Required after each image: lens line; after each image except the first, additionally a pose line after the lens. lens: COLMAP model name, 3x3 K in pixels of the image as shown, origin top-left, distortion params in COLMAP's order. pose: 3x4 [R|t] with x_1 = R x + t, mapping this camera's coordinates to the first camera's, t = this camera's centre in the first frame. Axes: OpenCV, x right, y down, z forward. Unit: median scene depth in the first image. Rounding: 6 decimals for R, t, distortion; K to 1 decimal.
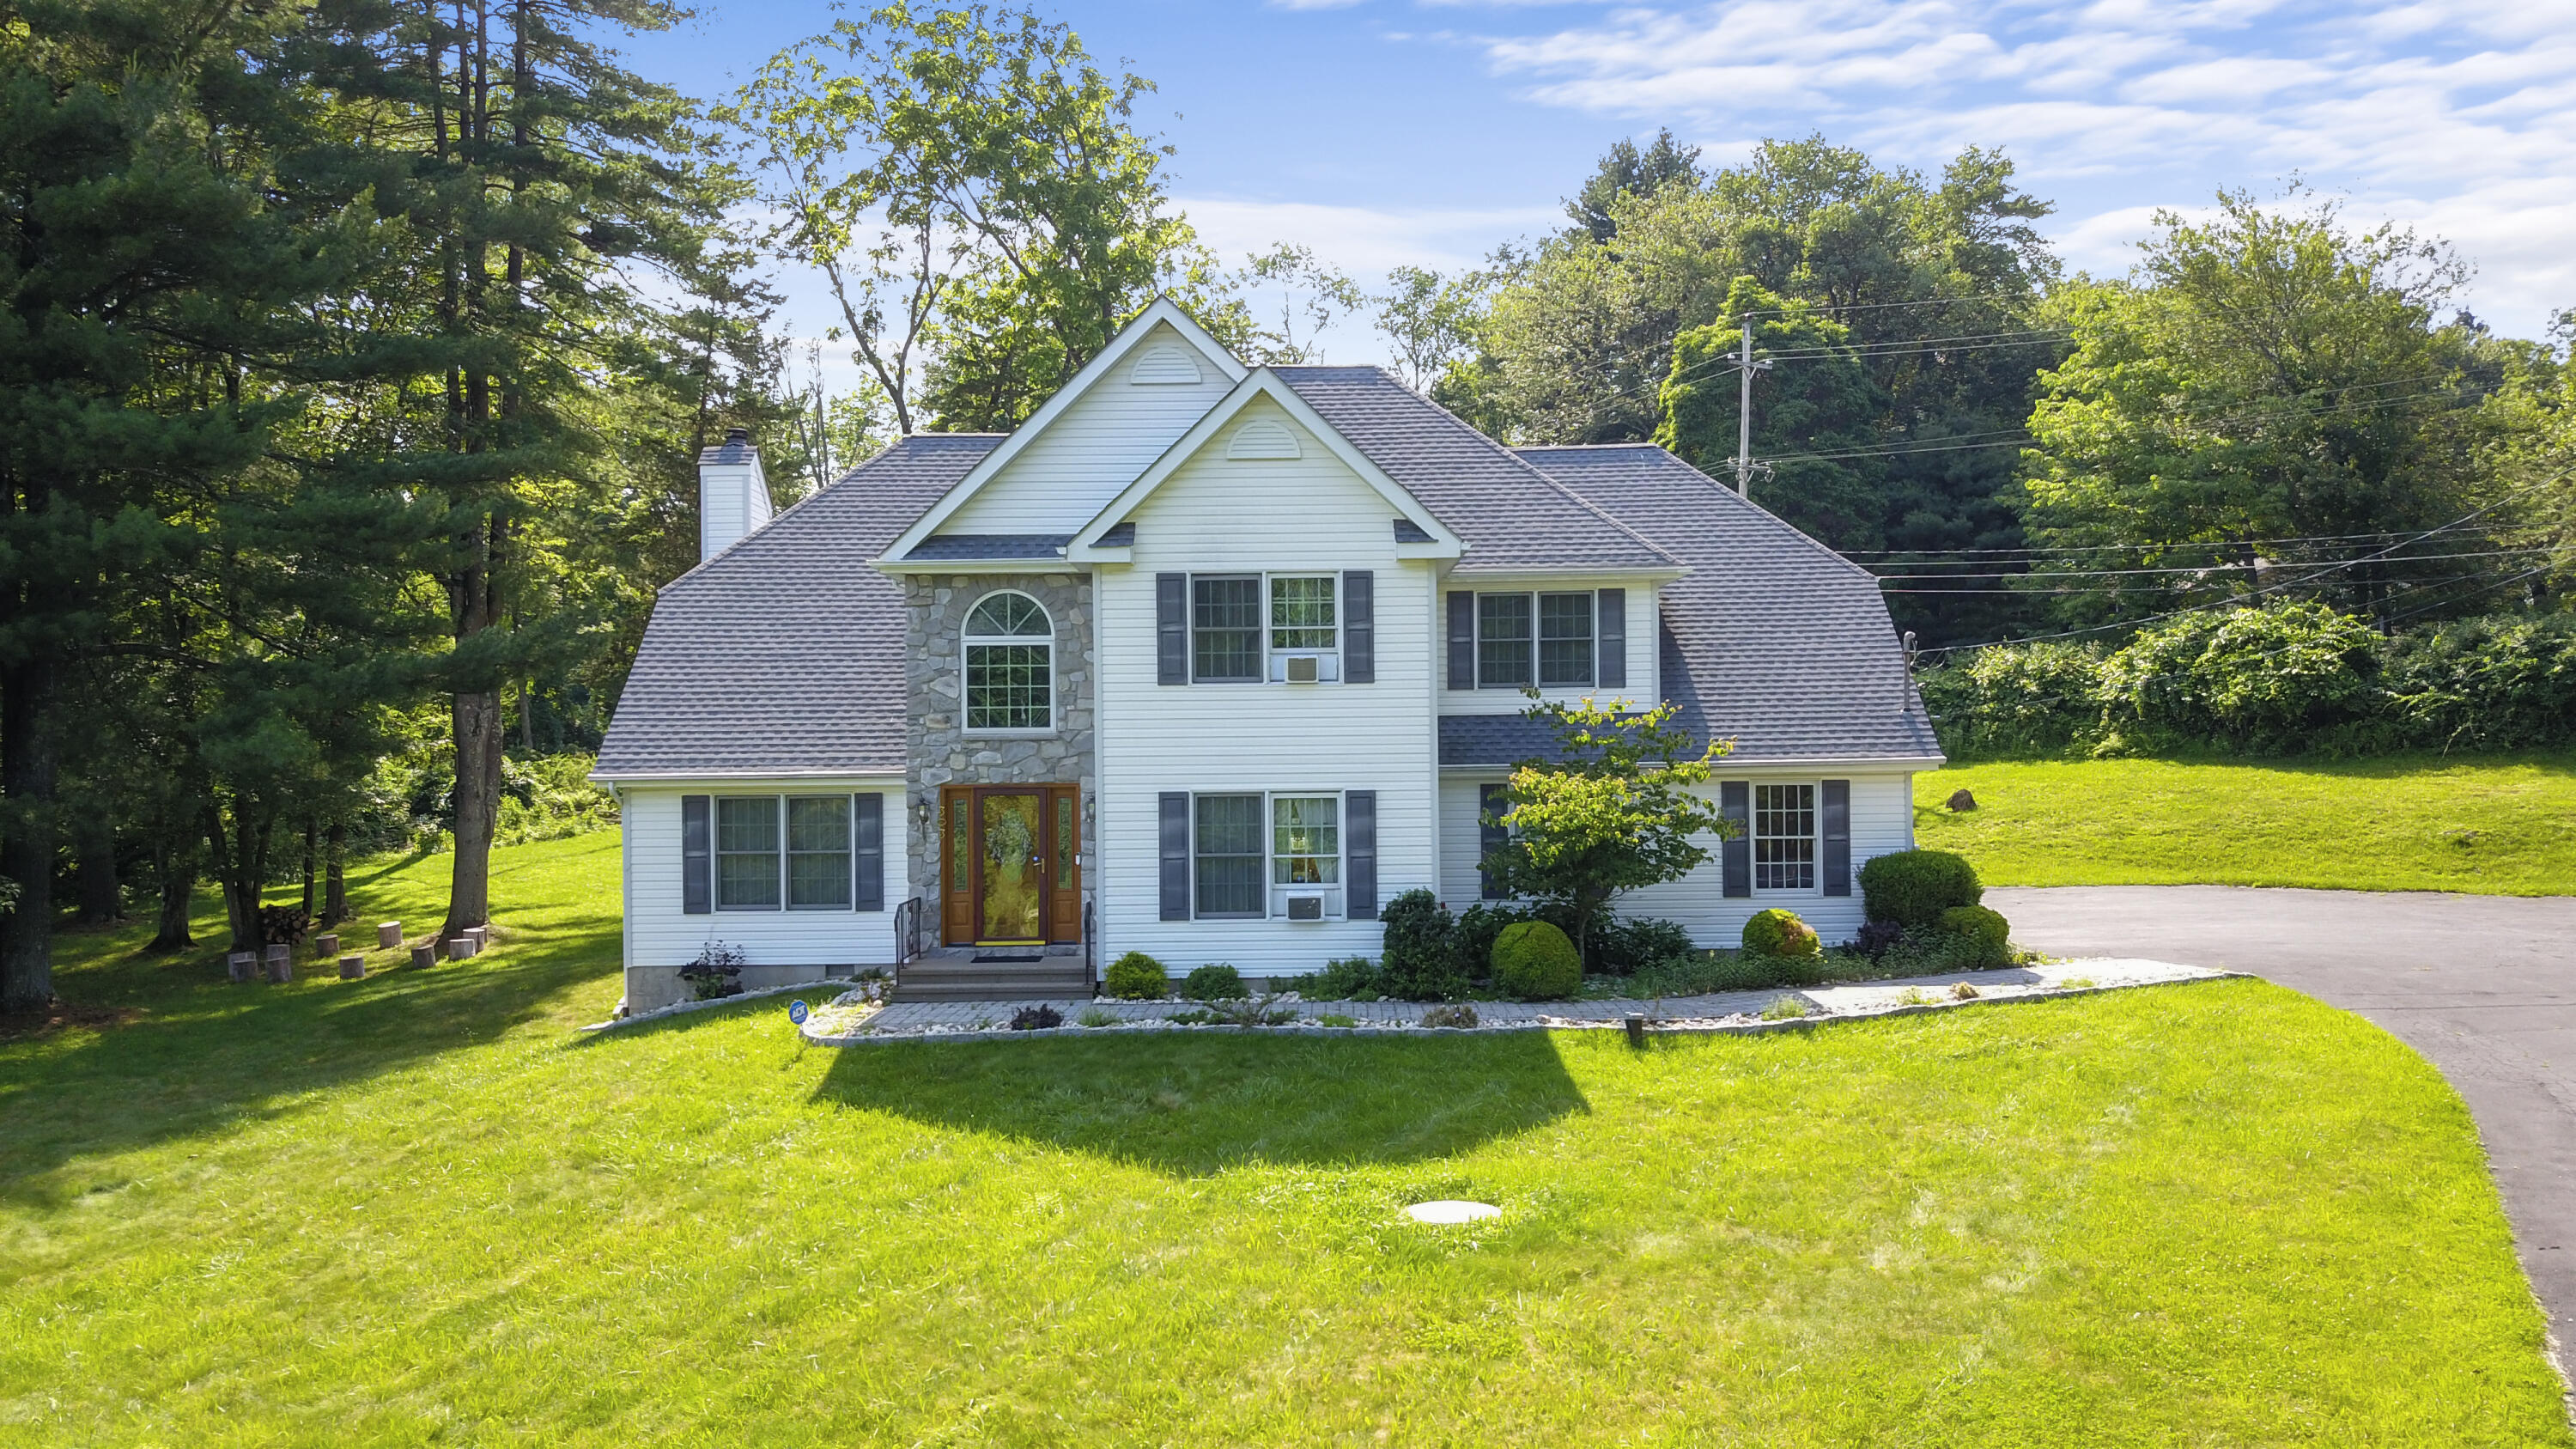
lens RADIAL K [[1994.7, 0, 1297.2], [0, 1994.7, 730.0], [0, 0, 1]] dist [0.011102, -0.002744]
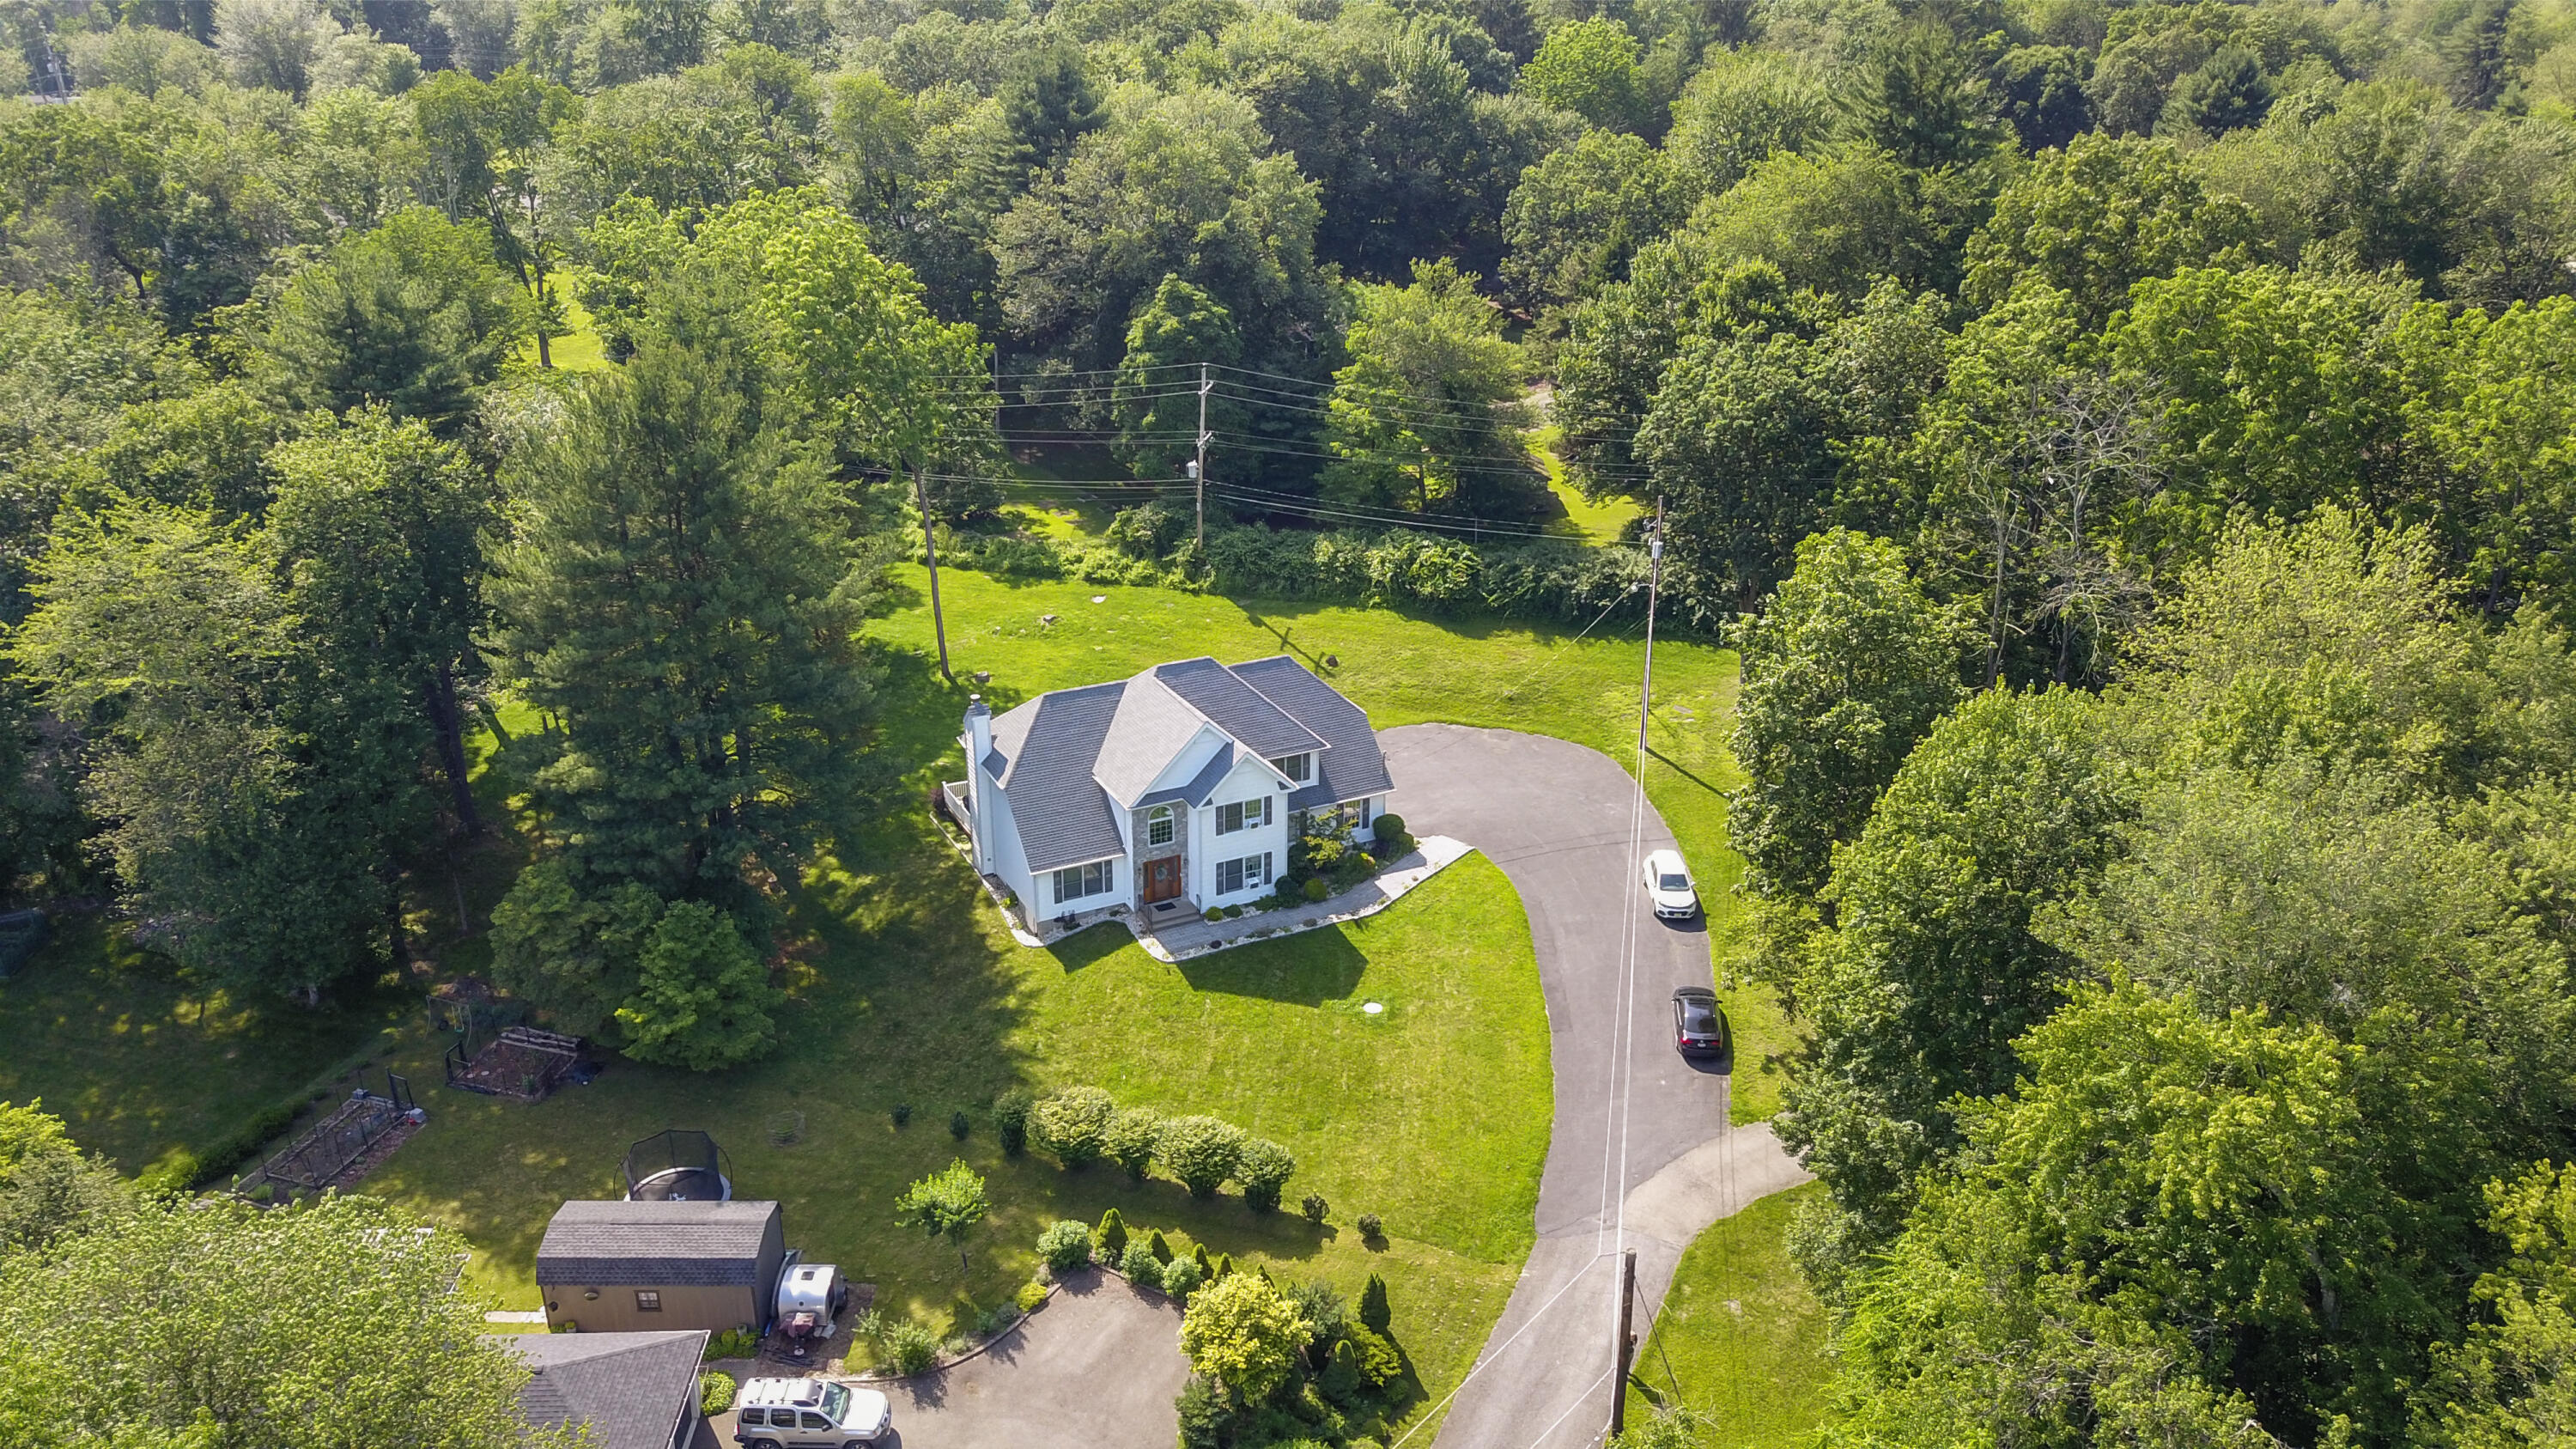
lens RADIAL K [[1997.3, 0, 1313.9], [0, 1997.3, 718.6], [0, 0, 1]] dist [0.196900, -0.000777]
pose [[0.889963, -0.154345, 0.429120, -1.333097], [-0.027124, 0.921403, 0.387661, -1.511837], [-0.455226, -0.356643, 0.815828, -1.798664]]
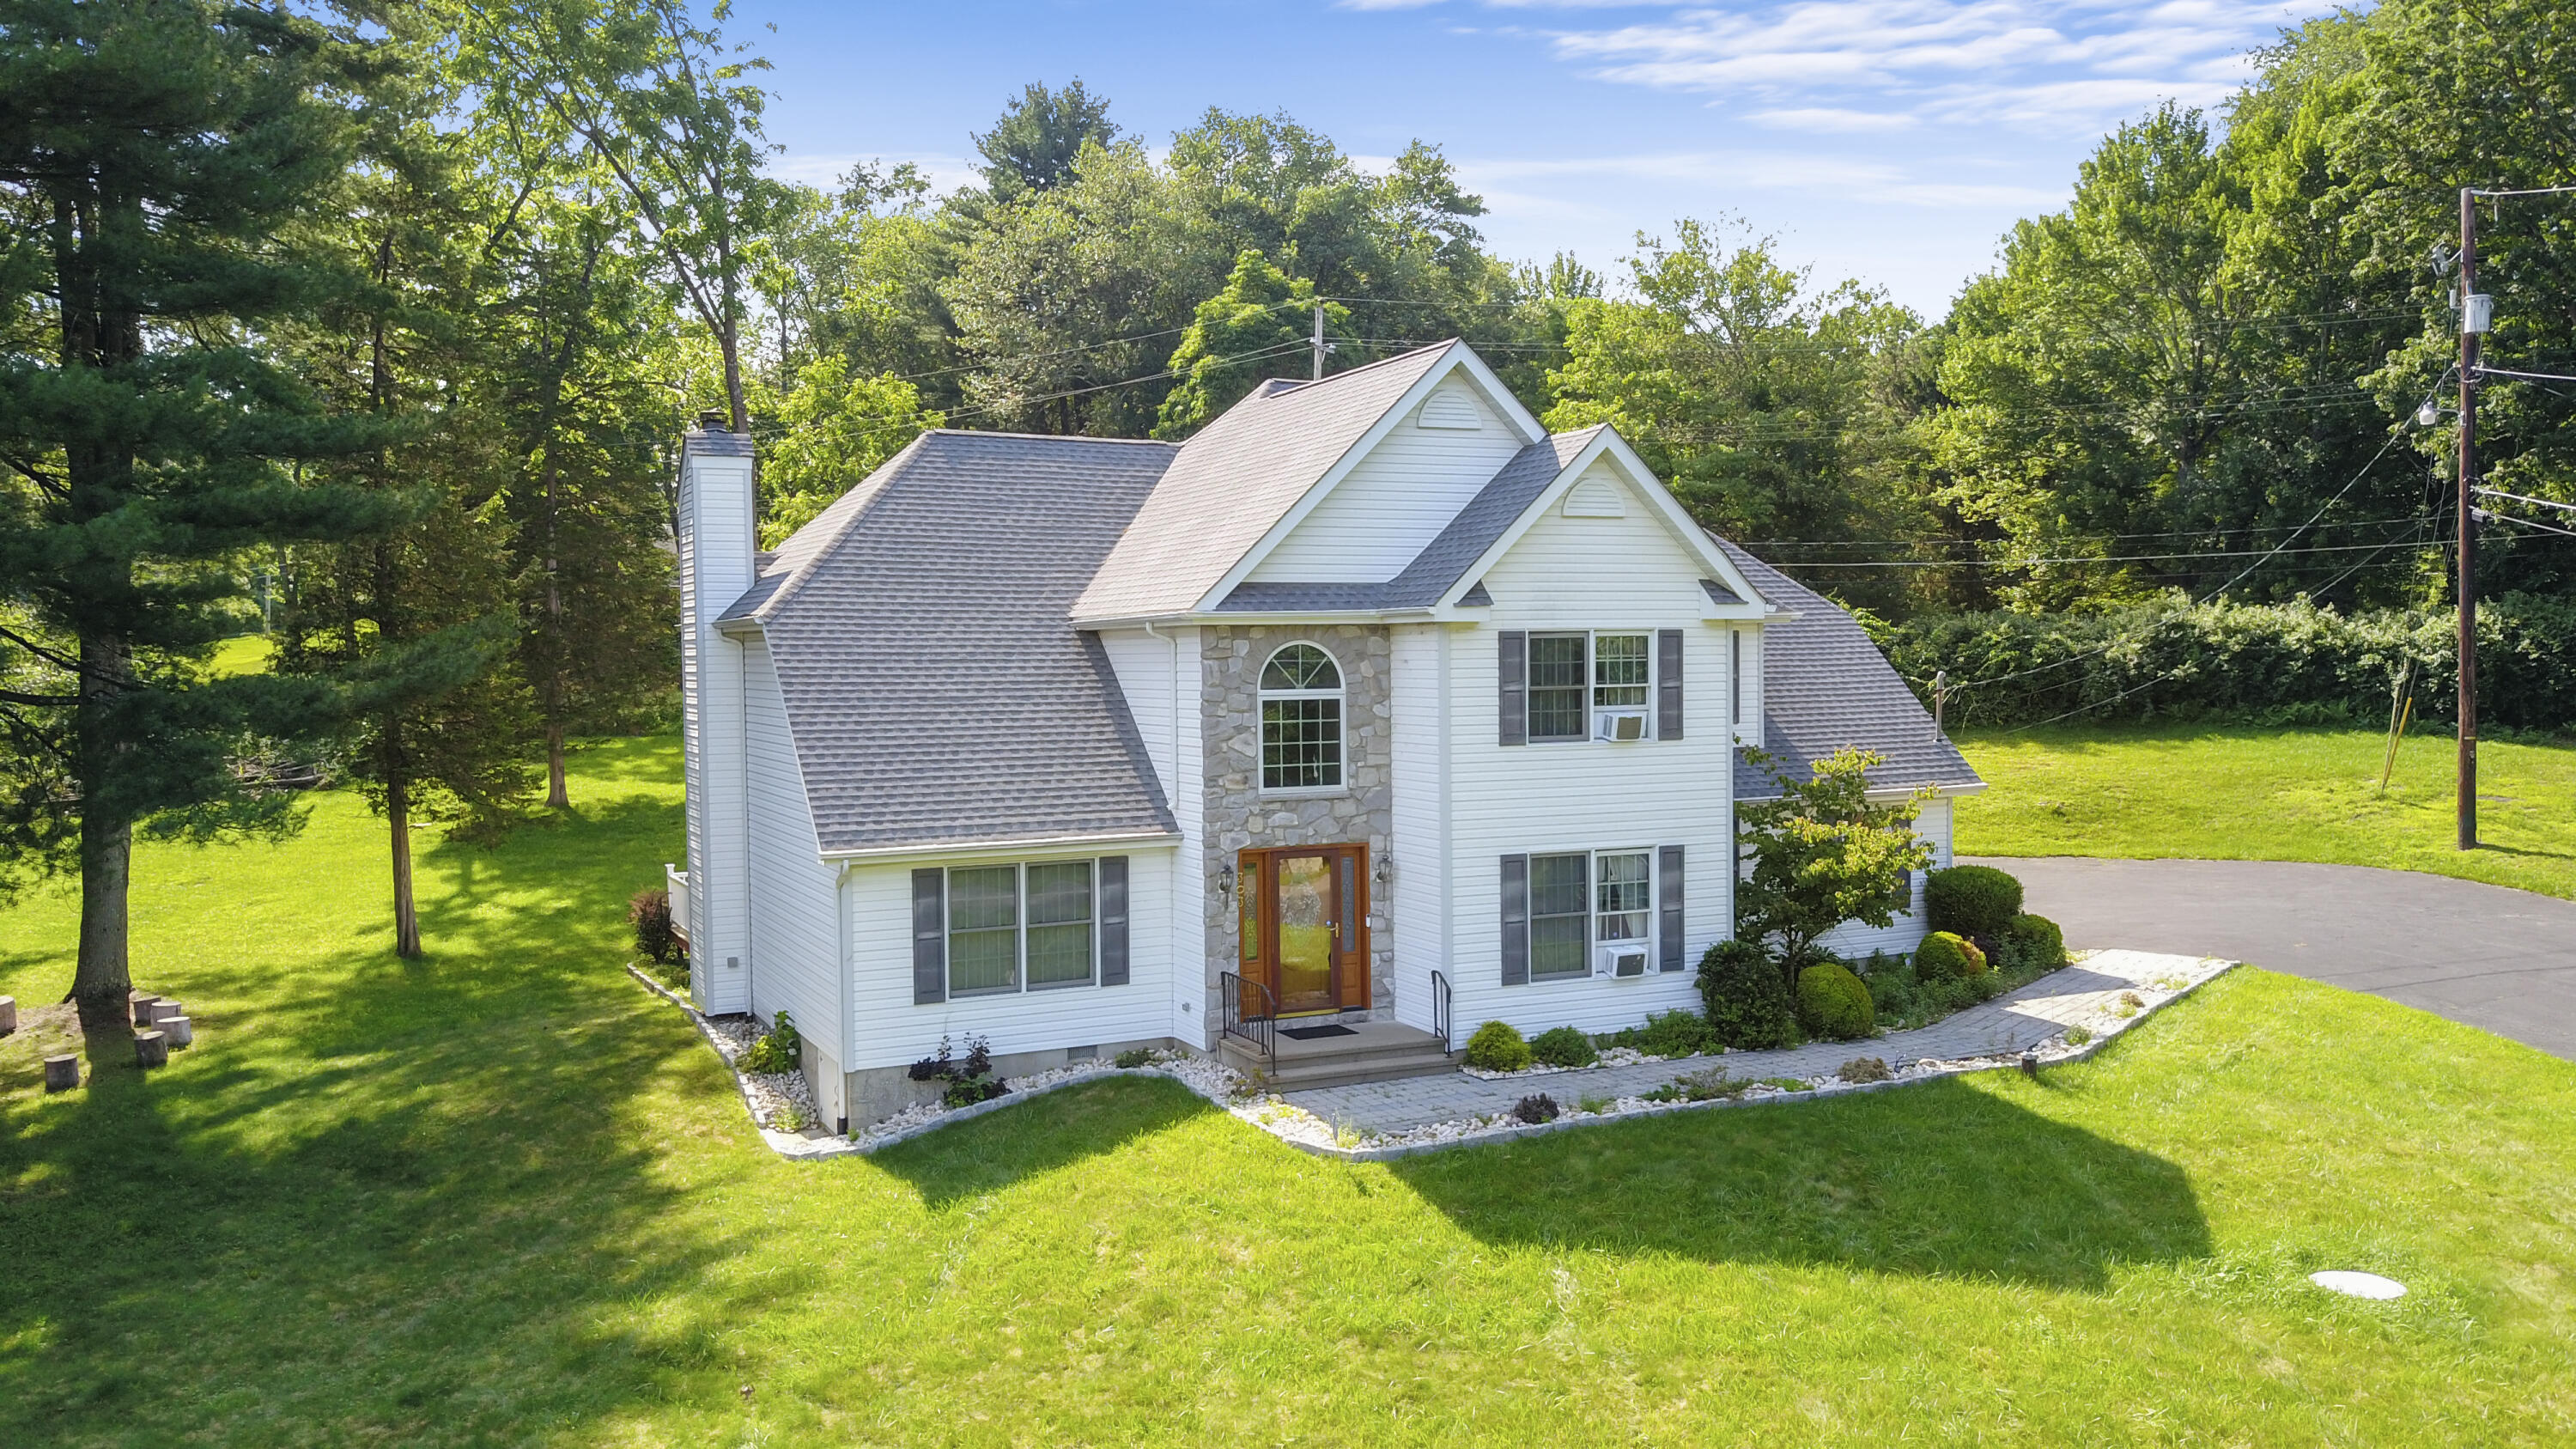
lens RADIAL K [[1994.7, 0, 1297.2], [0, 1994.7, 730.0], [0, 0, 1]] dist [0.011102, -0.002744]
pose [[0.898030, -0.015776, 0.439651, -0.560984], [-0.003862, 0.999036, 0.043737, -0.069133], [-0.439917, -0.040975, 0.897103, 0.157950]]
